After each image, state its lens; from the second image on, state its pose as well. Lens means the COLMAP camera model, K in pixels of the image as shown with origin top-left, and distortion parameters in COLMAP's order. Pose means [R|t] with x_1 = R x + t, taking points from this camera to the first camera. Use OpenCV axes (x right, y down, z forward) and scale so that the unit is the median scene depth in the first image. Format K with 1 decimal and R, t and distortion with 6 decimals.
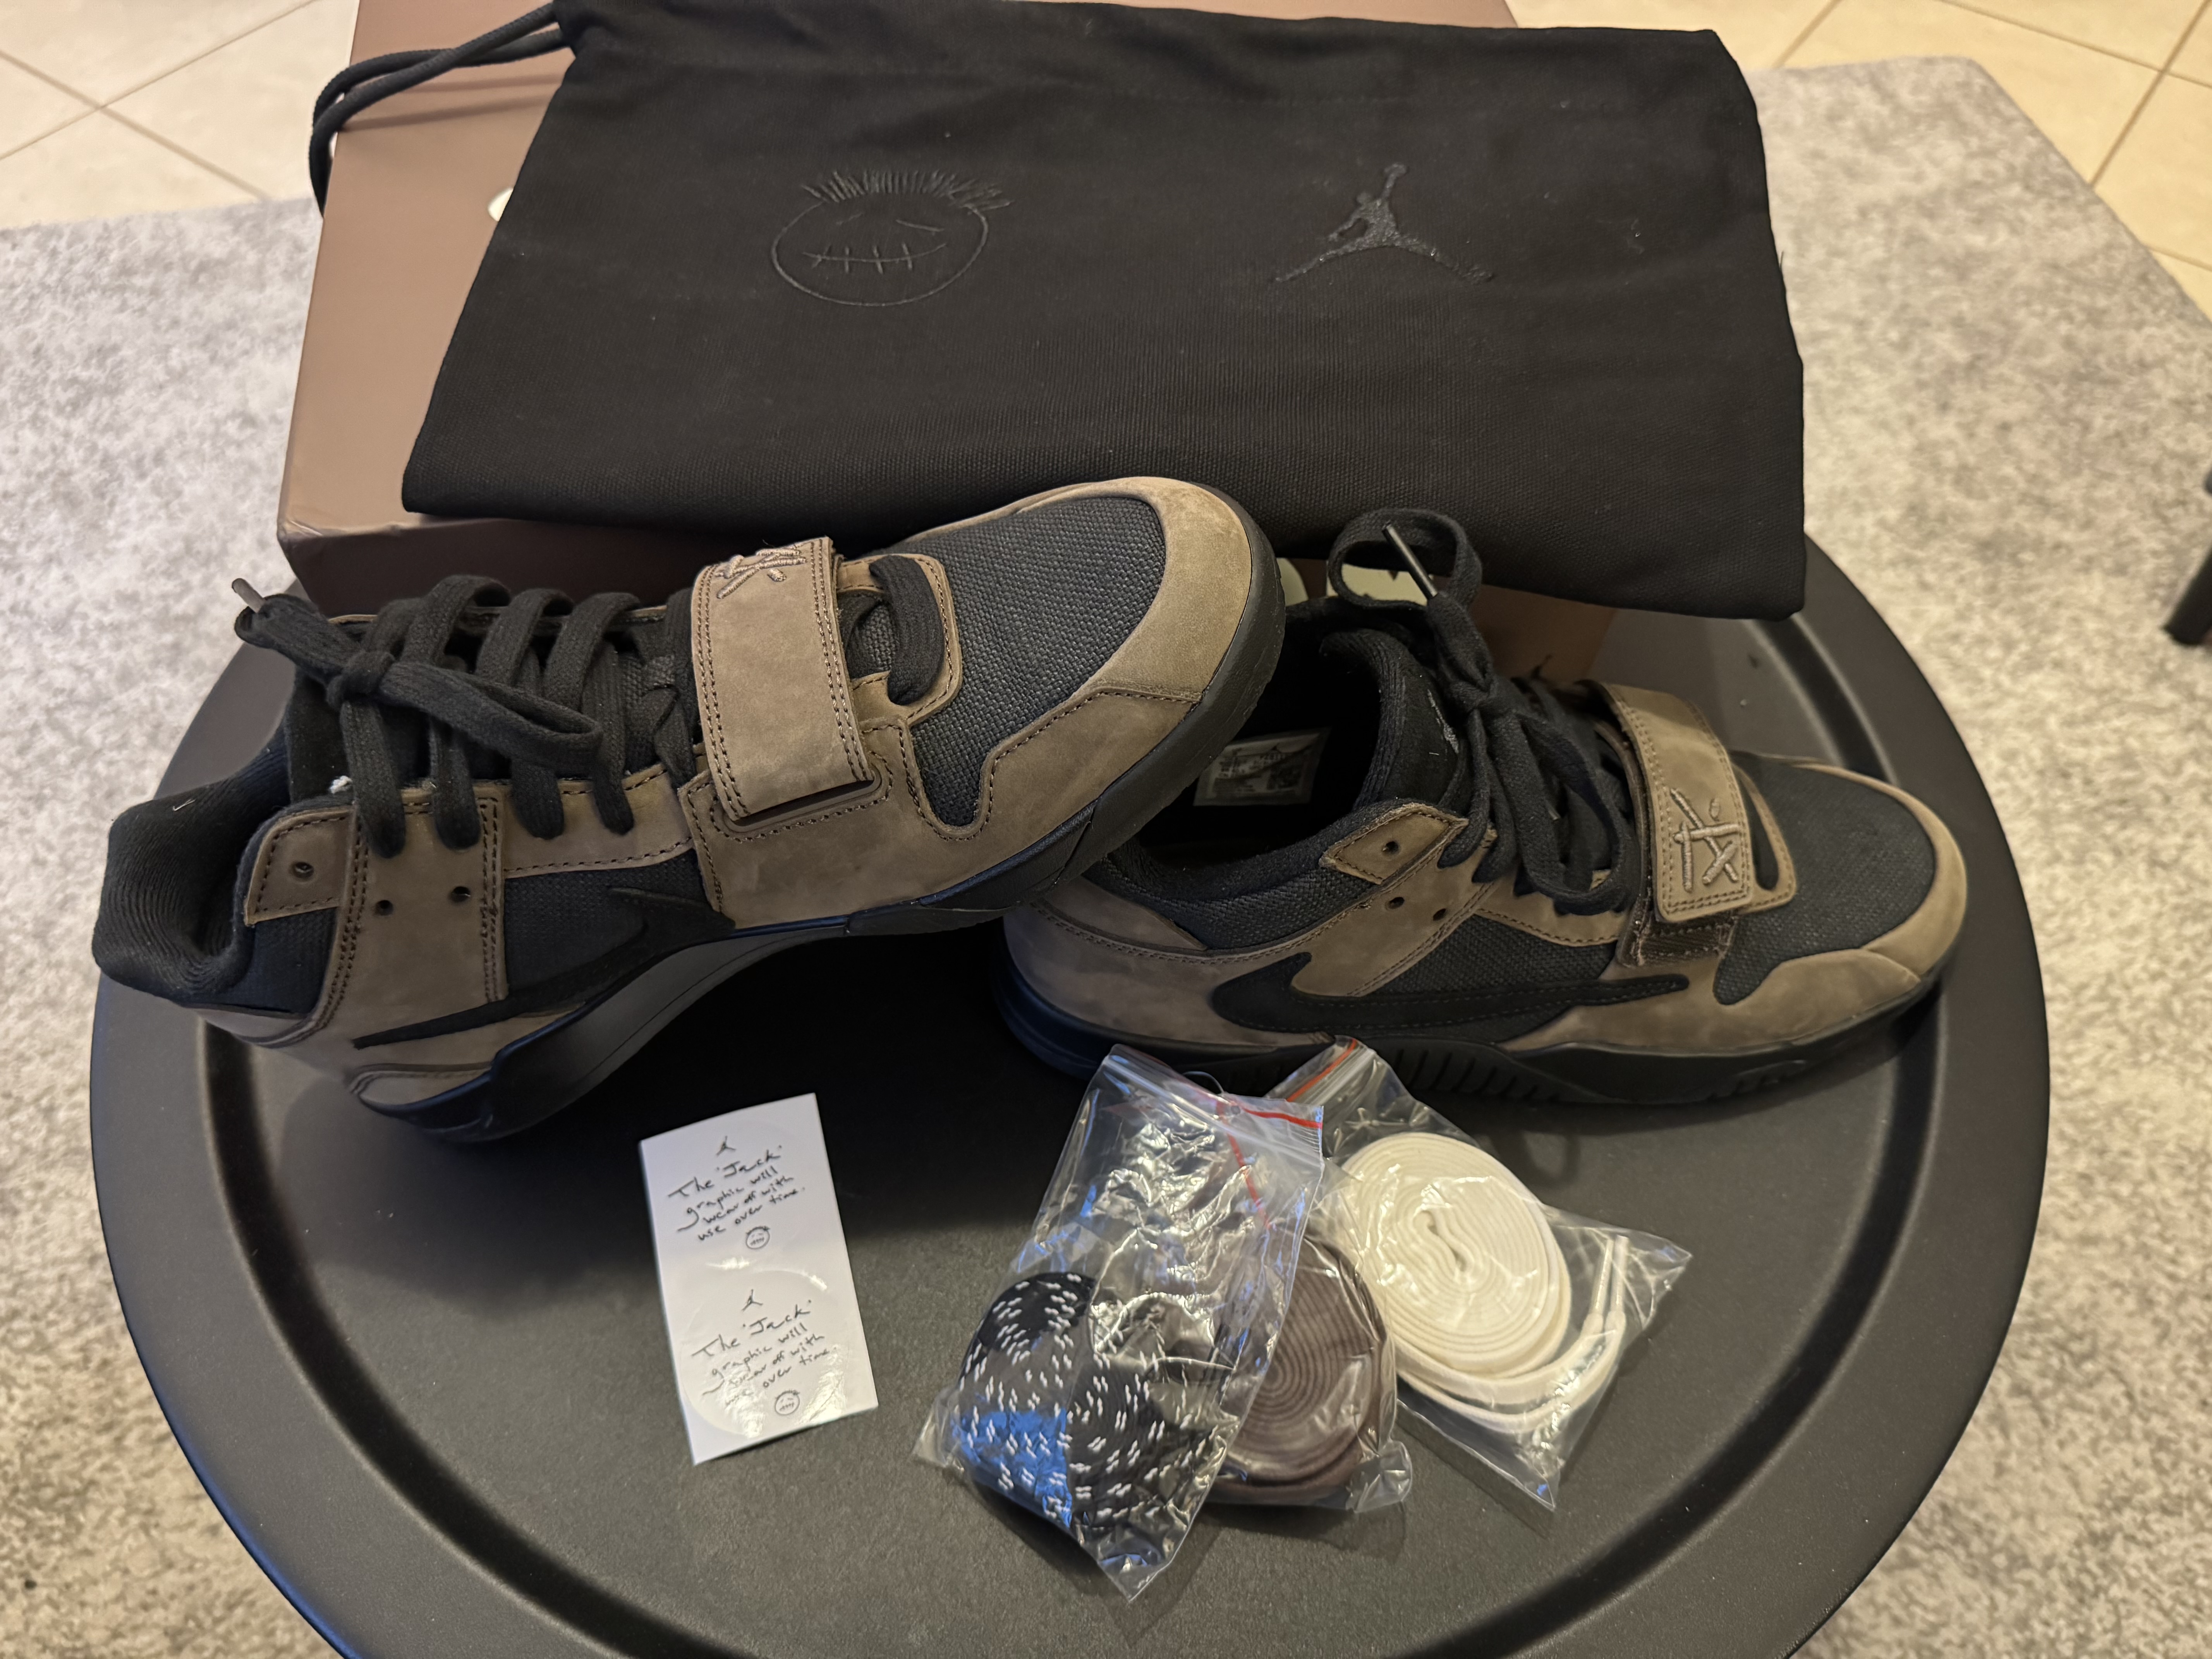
lens RADIAL K [[1586.9, 0, 1120.0], [0, 1586.9, 835.3], [0, 0, 1]] dist [-0.033695, 0.003702]
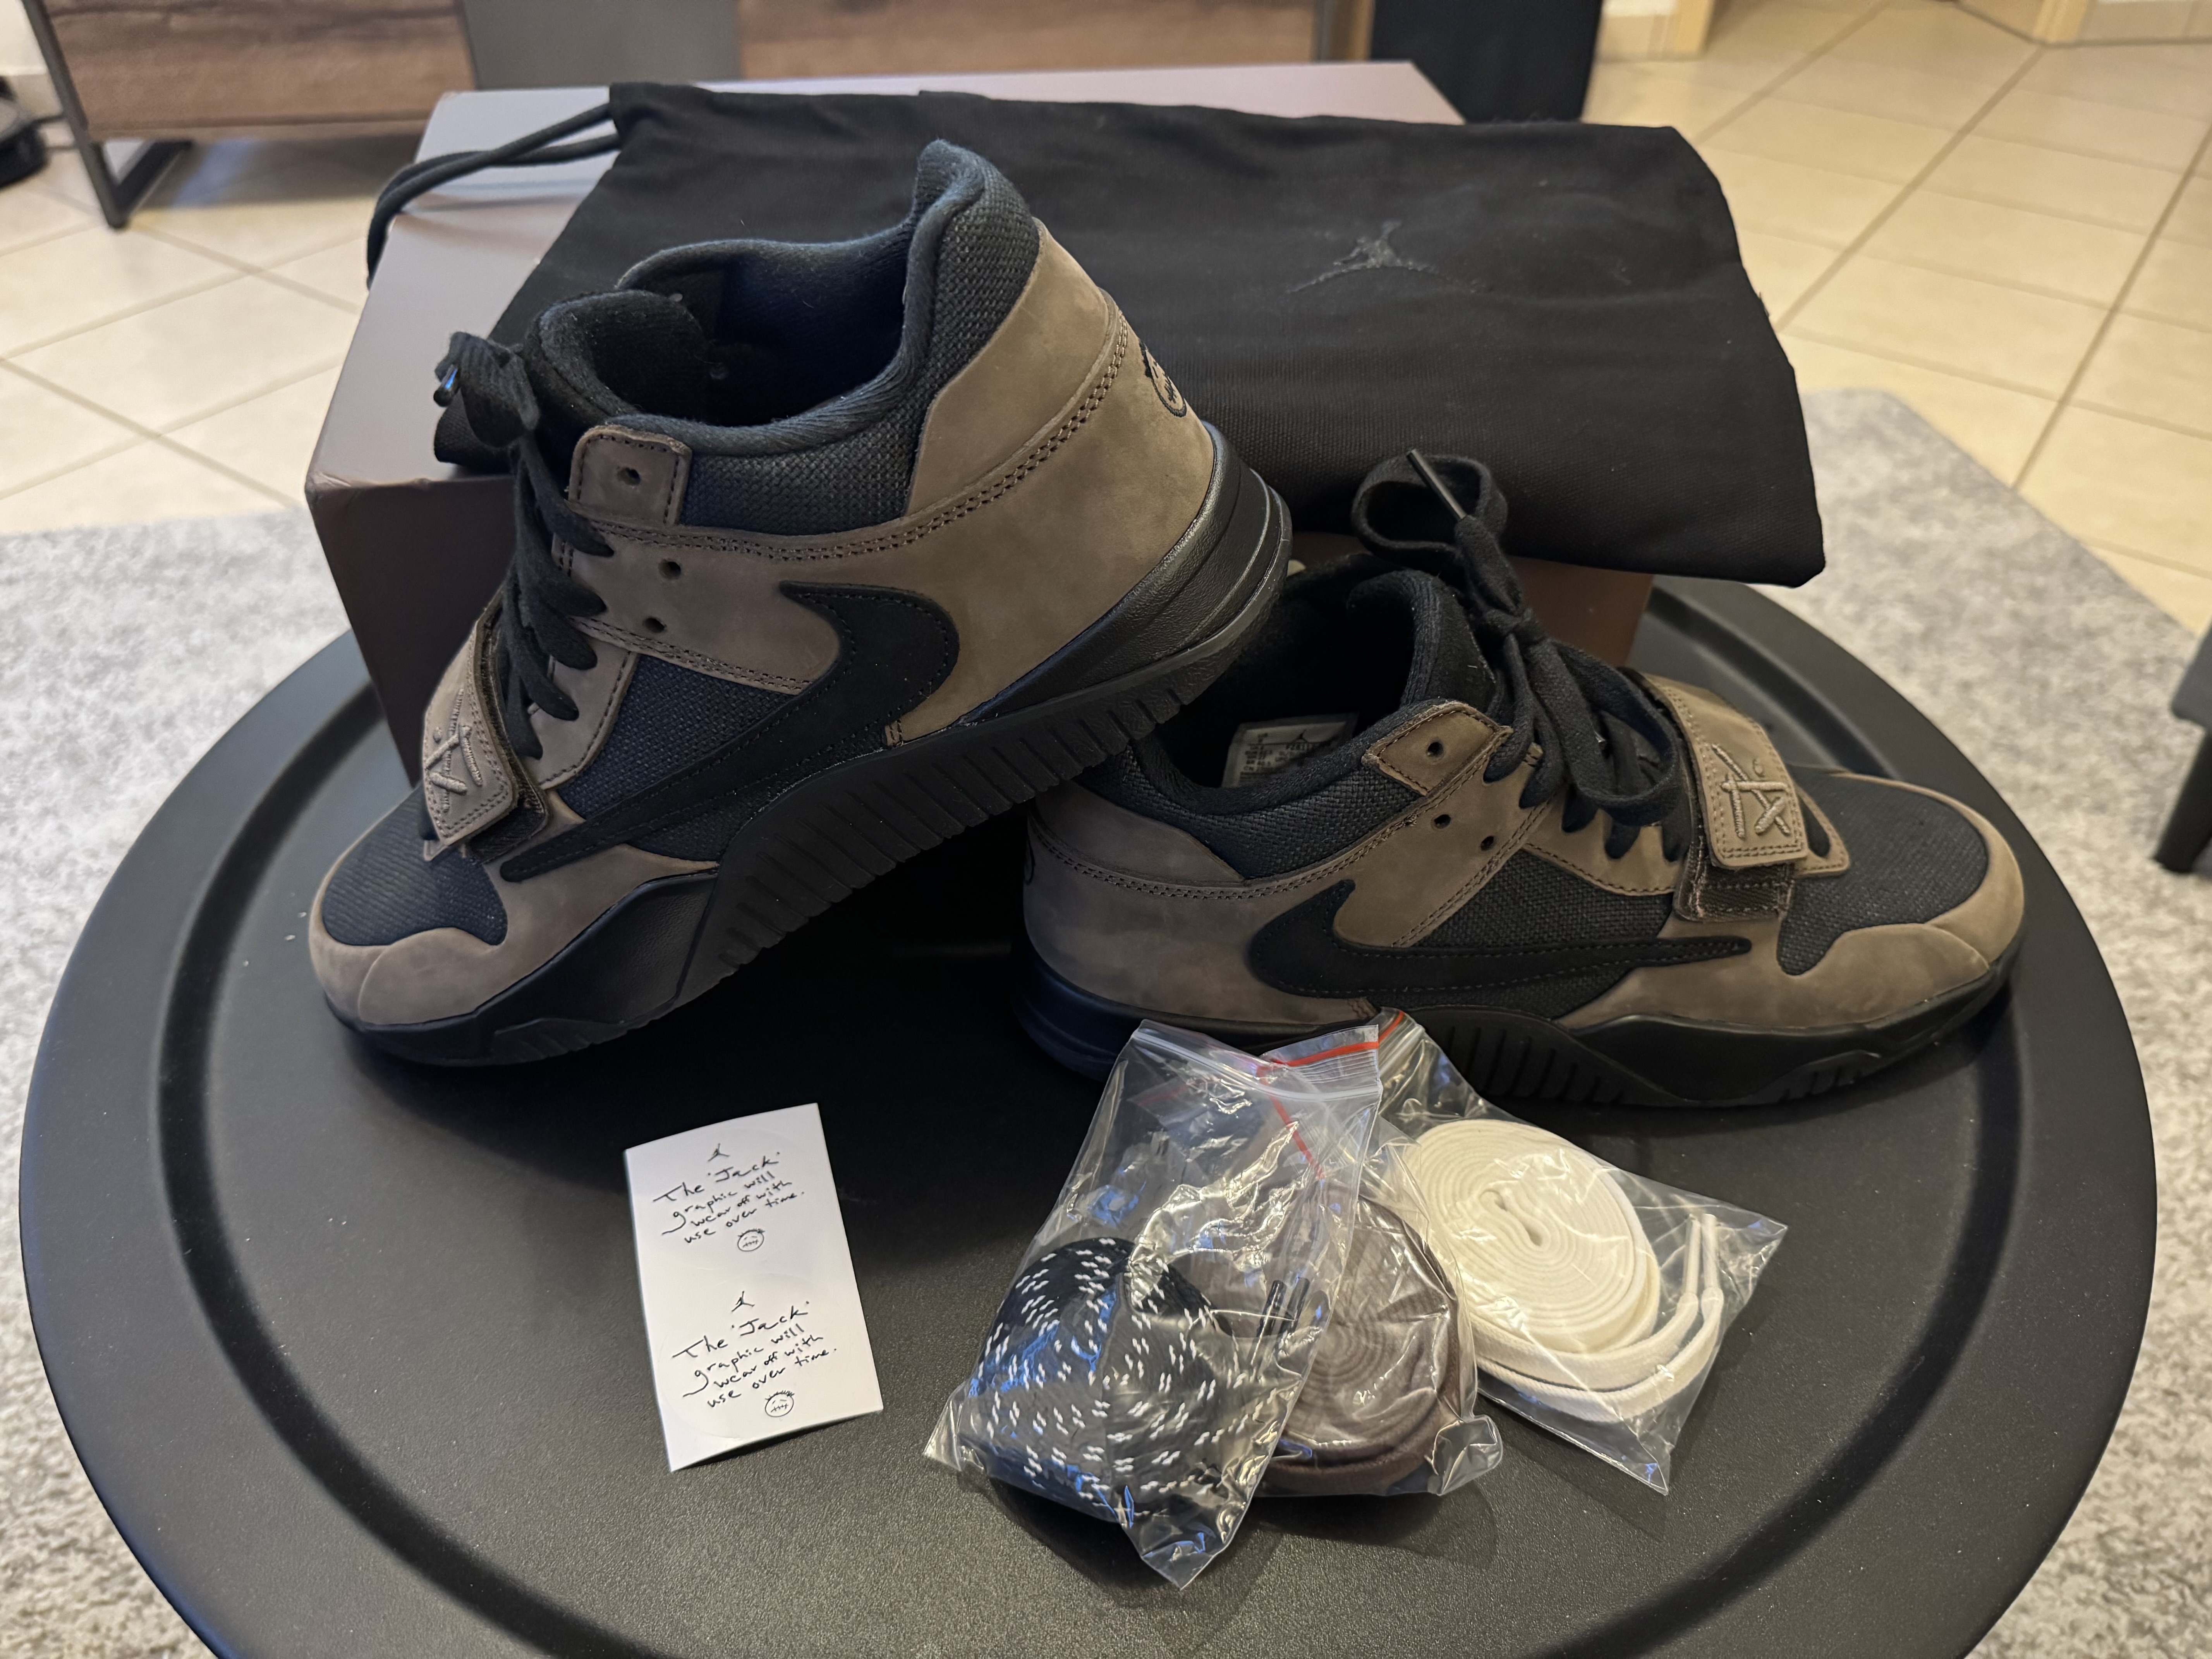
lens RADIAL K [[1586.9, 0, 1114.7], [0, 1586.9, 829.9], [0, 0, 1]] dist [-0.033695, 0.003702]
pose [[0.999905, -0.008729, 0.010661, -0.011407], [0.011092, 0.968973, -0.246918, 0.097191], [-0.008175, 0.247013, 0.968978, 0.027028]]
